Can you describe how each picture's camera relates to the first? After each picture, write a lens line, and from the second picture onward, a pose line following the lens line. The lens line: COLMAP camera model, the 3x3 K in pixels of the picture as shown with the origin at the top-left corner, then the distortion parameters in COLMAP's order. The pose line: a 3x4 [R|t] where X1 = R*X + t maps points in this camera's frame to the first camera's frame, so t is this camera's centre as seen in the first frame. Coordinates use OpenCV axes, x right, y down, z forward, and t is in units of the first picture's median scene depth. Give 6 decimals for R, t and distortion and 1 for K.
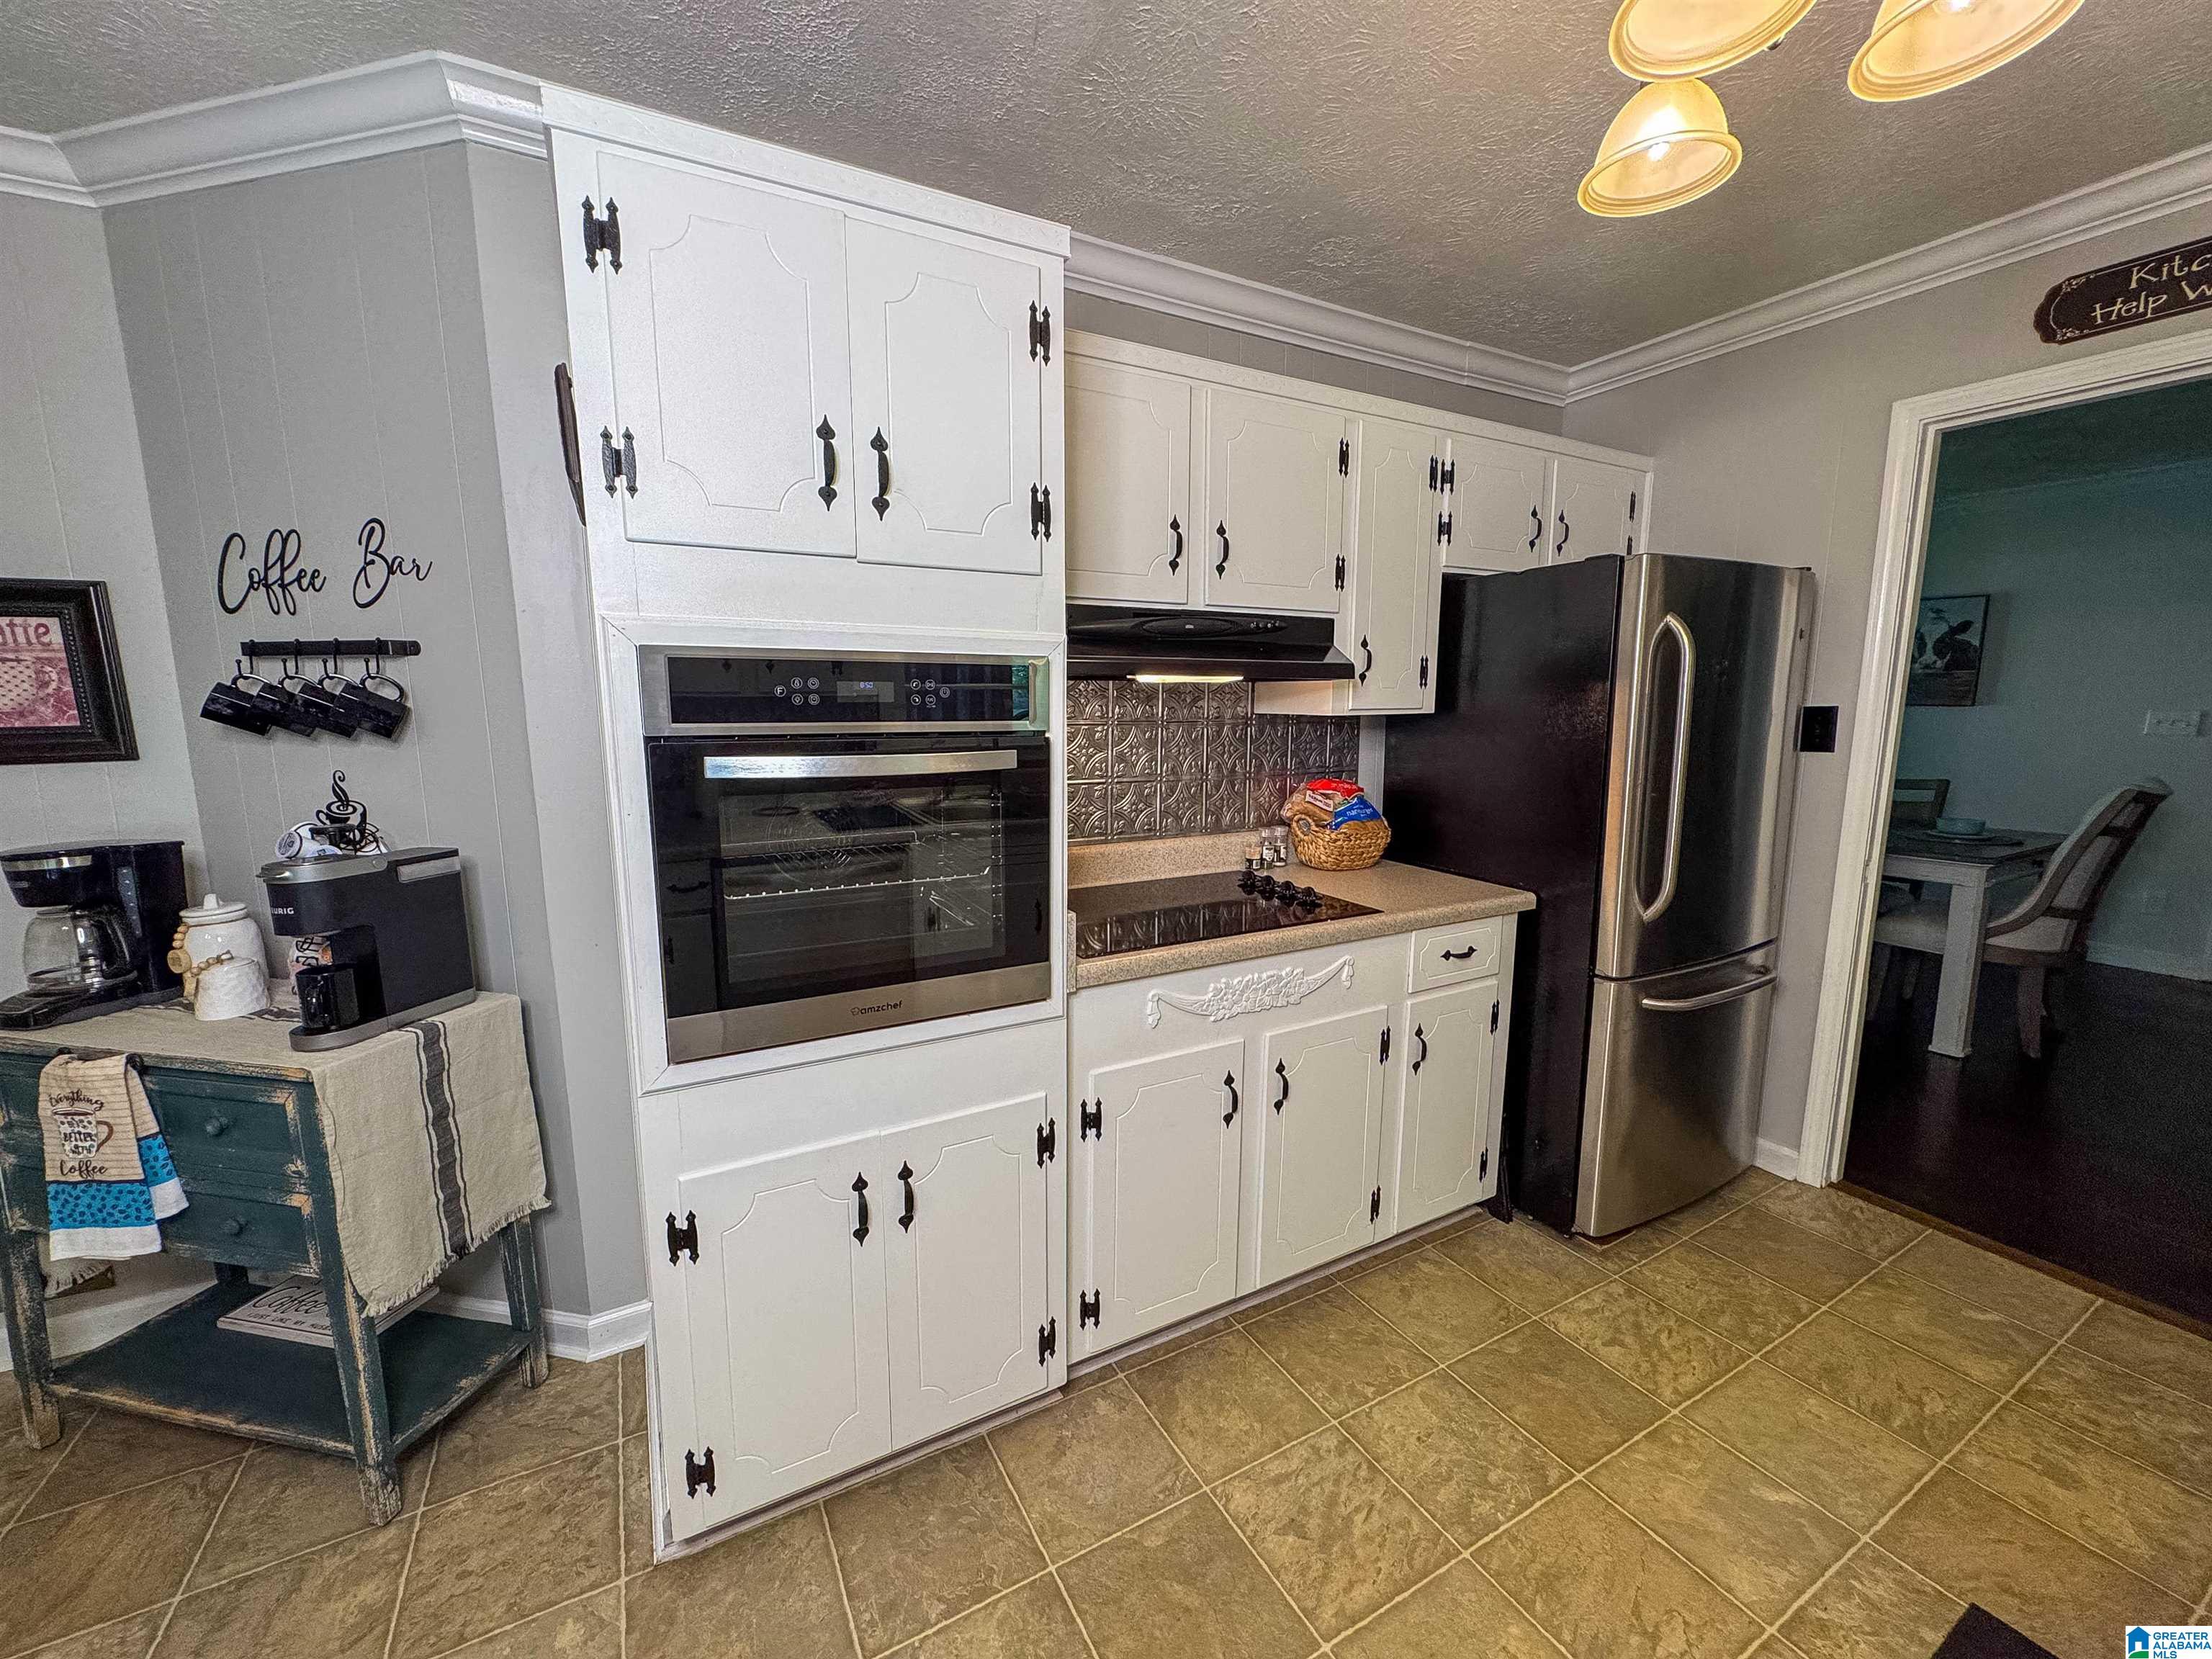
lens RADIAL K [[870.8, 0, 1099.7], [0, 870.8, 830.7], [0, 0, 1]] dist [-0.001498, 0.000754]
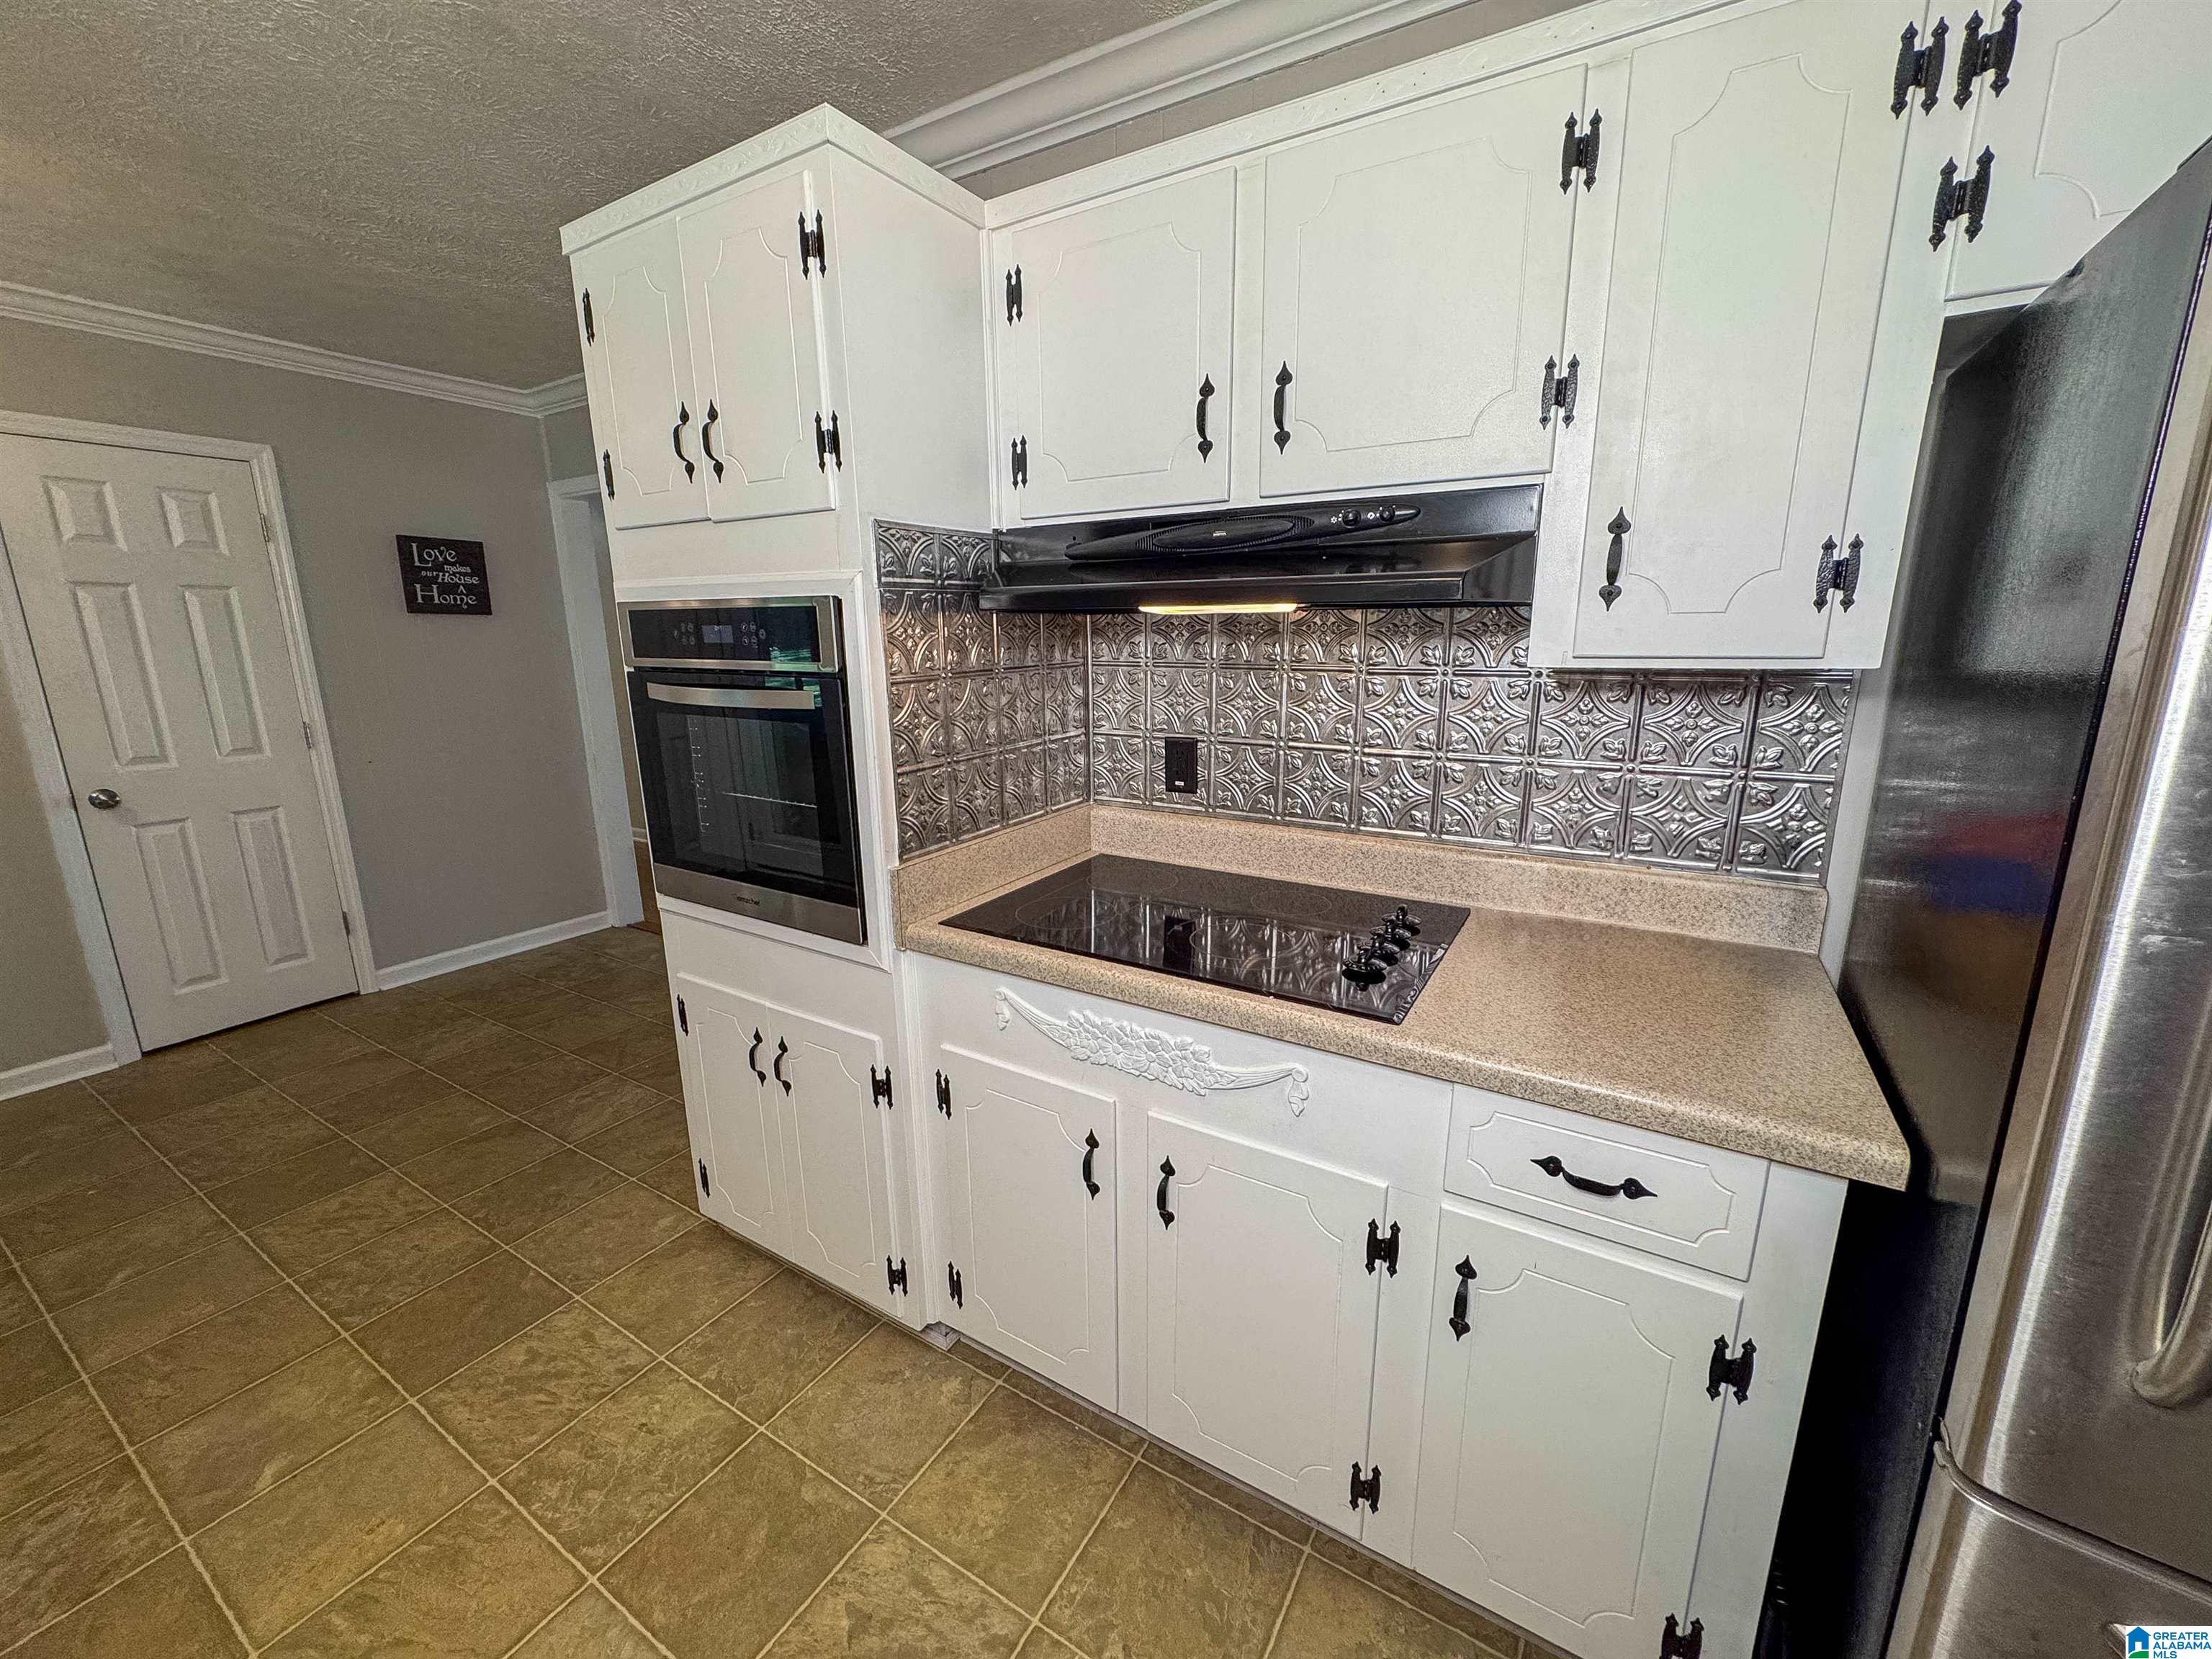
lens RADIAL K [[879.2, 0, 1106.5], [0, 879.2, 828.1], [0, 0, 1]] dist [-0.001732, -0.000150]
pose [[0.500250, 0.187948, -0.845237, 0.812112], [-0.122105, 0.981716, 0.146028, -0.106509], [0.857228, 0.030157, 0.514053, 0.647259]]
